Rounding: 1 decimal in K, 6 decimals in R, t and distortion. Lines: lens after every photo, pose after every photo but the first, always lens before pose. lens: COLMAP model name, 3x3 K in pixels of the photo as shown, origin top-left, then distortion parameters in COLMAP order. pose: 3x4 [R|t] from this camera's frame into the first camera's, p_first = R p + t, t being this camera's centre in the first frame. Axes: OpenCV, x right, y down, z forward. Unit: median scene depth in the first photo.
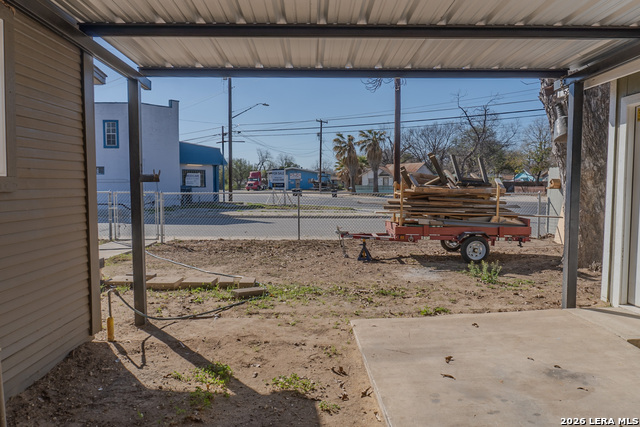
lens RADIAL K [[429.7, 0, 320.0], [0, 429.7, 213.5], [0, 0, 1]] dist [-0.006933, -0.003464]
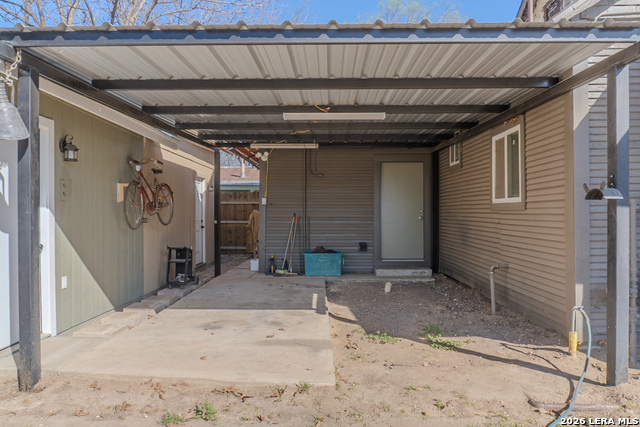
lens RADIAL K [[429.7, 0, 320.0], [0, 429.7, 213.5], [0, 0, 1]] dist [-0.006933, -0.003464]
pose [[-0.999272, 0.008138, 0.037276, 0.072951], [0.010971, 0.997014, 0.076432, -0.119822], [-0.036543, 0.076786, -0.996378, 1.915946]]
